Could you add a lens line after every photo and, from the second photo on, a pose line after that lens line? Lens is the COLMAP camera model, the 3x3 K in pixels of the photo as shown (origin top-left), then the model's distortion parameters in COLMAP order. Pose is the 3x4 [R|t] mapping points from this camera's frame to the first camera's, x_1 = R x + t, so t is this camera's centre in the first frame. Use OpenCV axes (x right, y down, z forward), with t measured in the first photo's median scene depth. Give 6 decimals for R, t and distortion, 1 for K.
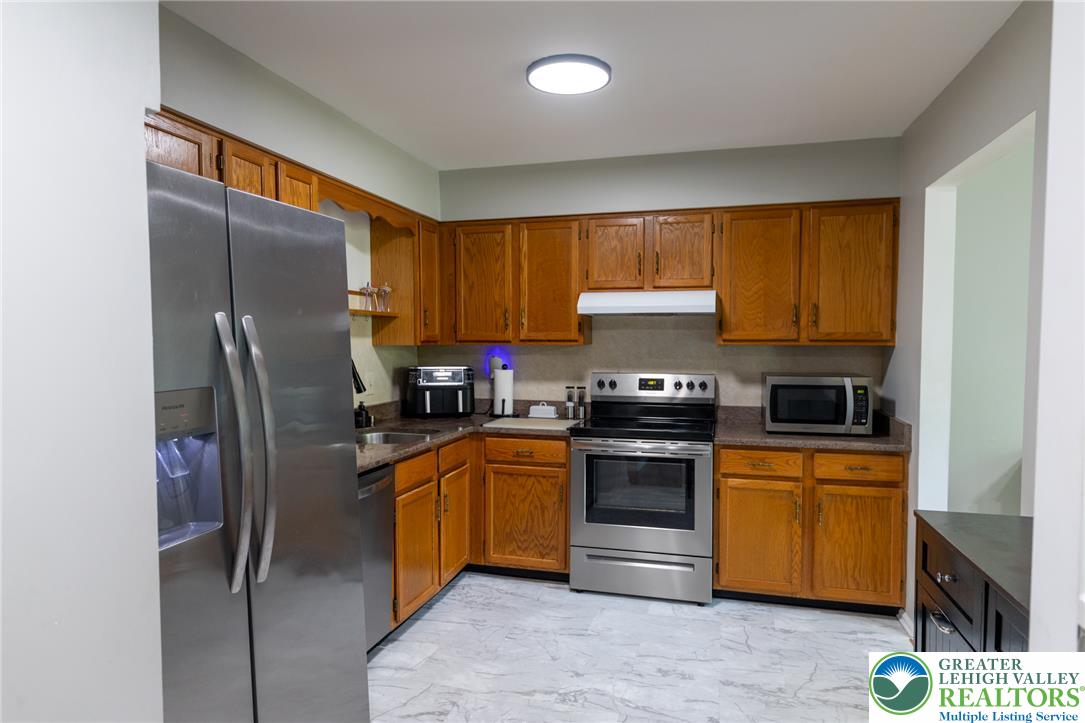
lens RADIAL K [[650.7, 0, 542.2], [0, 650.7, 364.0], [0, 0, 1]] dist [-0.000979, 0.000333]
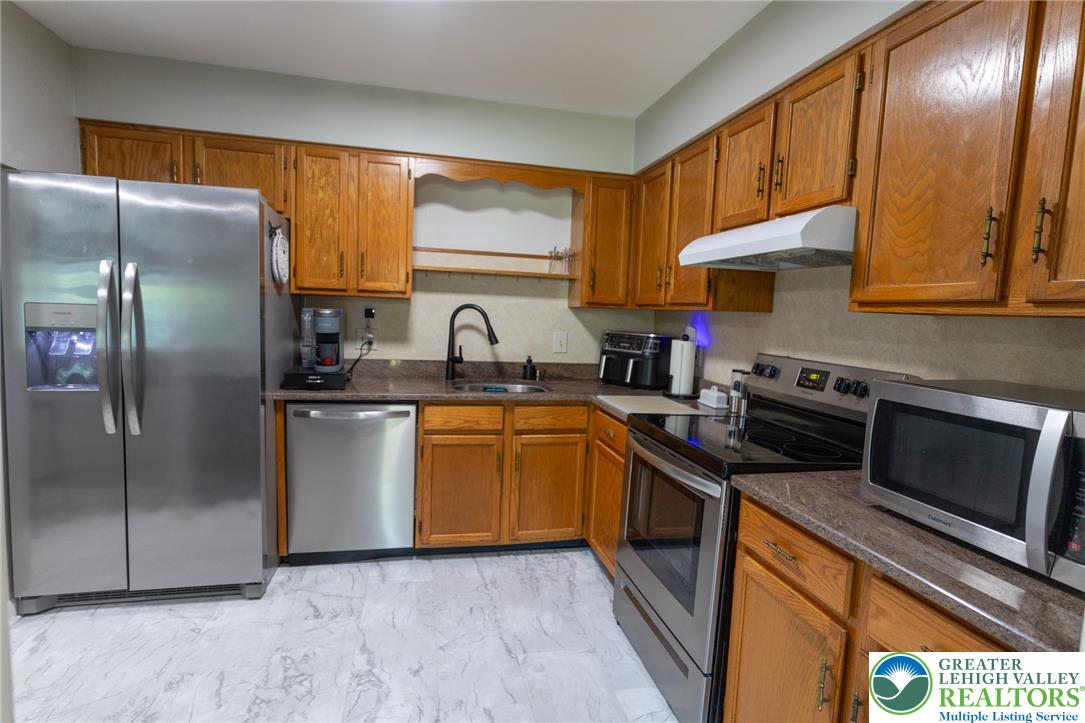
lens RADIAL K [[541.3, 0, 541.8], [0, 541.3, 364.1], [0, 0, 1]] dist [-0.005341, -0.000513]
pose [[0.469086, 0.106118, -0.876754, 0.553363], [-0.075686, 0.993933, 0.079808, -0.004153], [0.879904, 0.028921, 0.474271, 0.602686]]
